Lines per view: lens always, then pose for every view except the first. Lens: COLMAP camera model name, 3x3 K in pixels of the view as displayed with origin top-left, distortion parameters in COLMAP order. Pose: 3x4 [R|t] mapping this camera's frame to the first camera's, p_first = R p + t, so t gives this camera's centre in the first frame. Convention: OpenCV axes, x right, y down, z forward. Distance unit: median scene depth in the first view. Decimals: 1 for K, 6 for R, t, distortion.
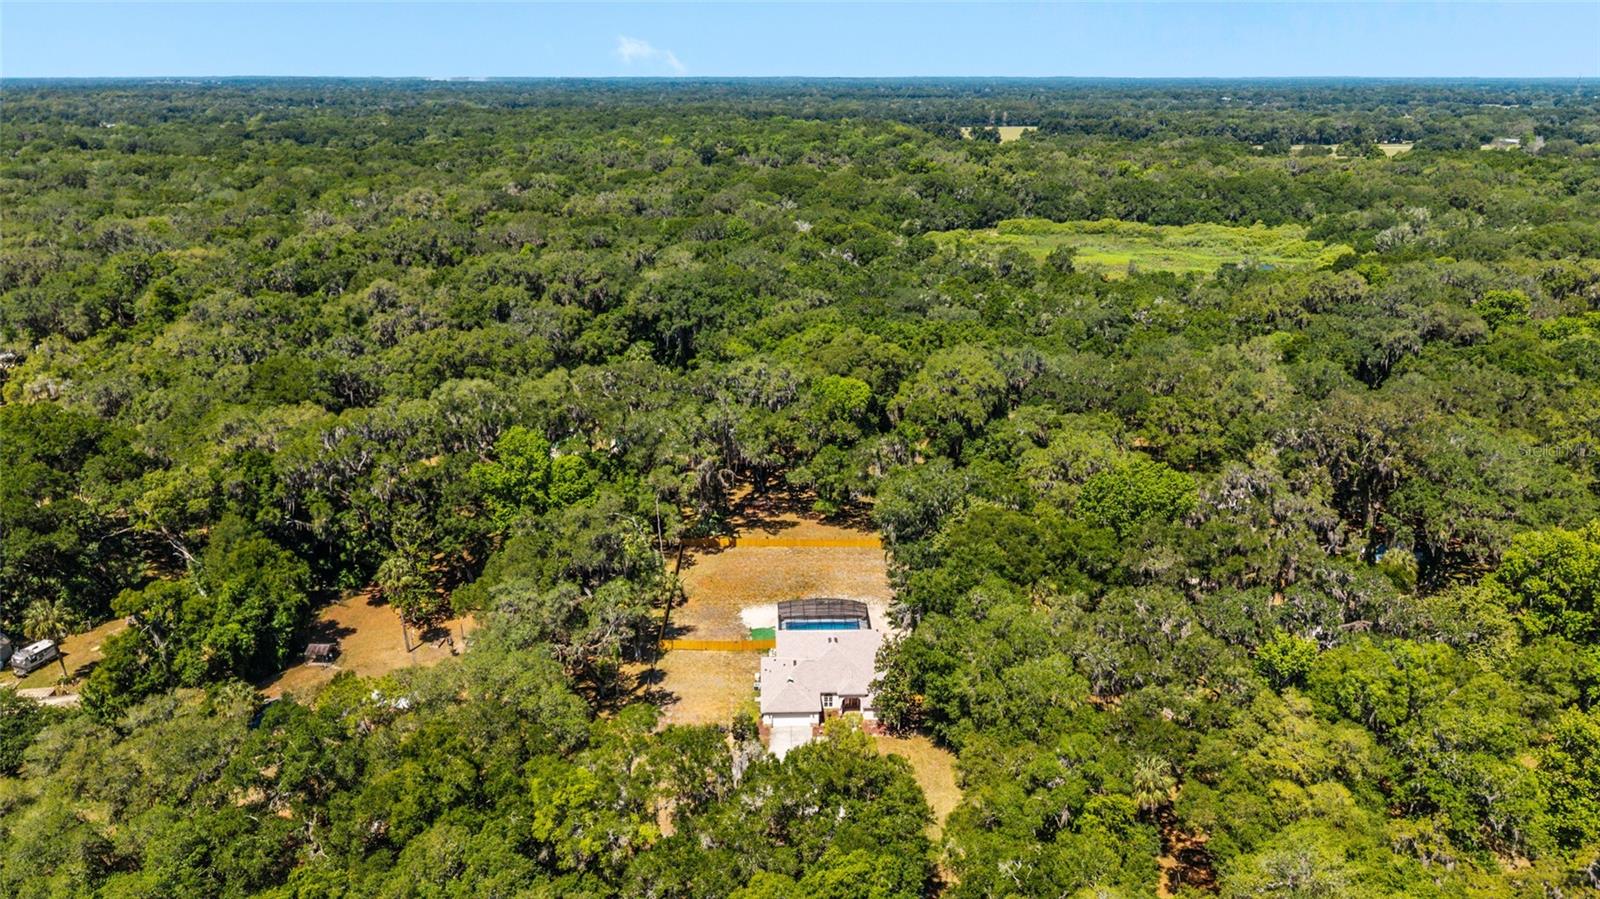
lens RADIAL K [[1052.7, 0, 800.0], [0, 1052.7, 449.5], [0, 0, 1]] dist [-0.032130, -0.002098]
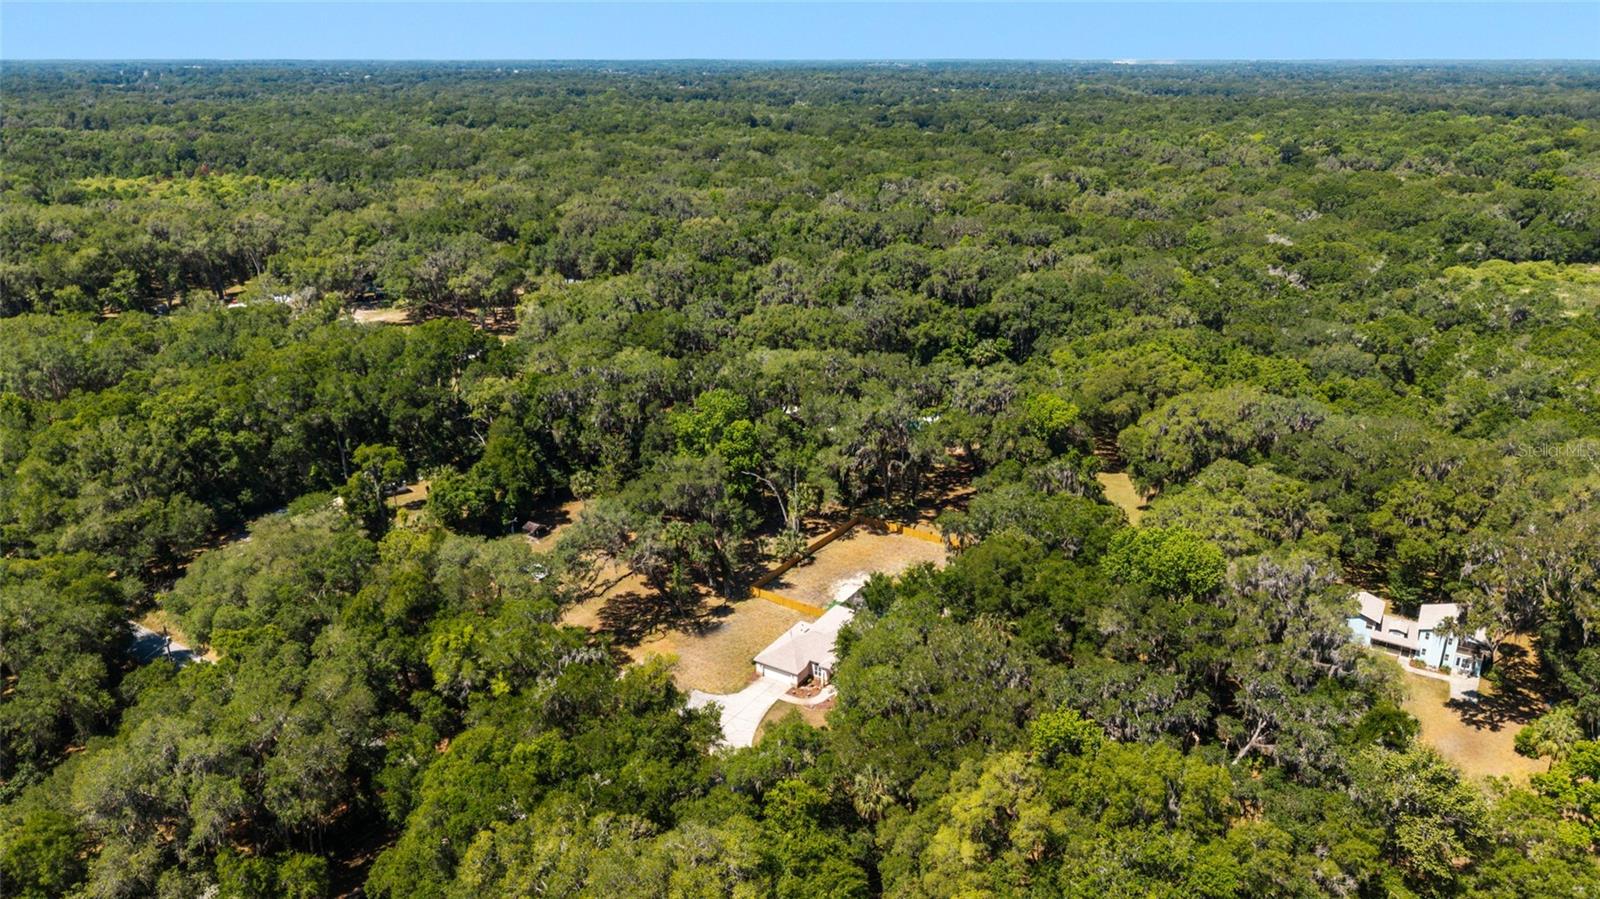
lens RADIAL K [[1052.7, 0, 800.0], [0, 1052.7, 449.5], [0, 0, 1]] dist [-0.032130, -0.002098]
pose [[0.823324, 0.185854, -0.536280, 0.205743], [-0.177836, 0.981762, 0.067218, -0.022787], [0.538992, 0.040027, 0.841359, 0.014886]]
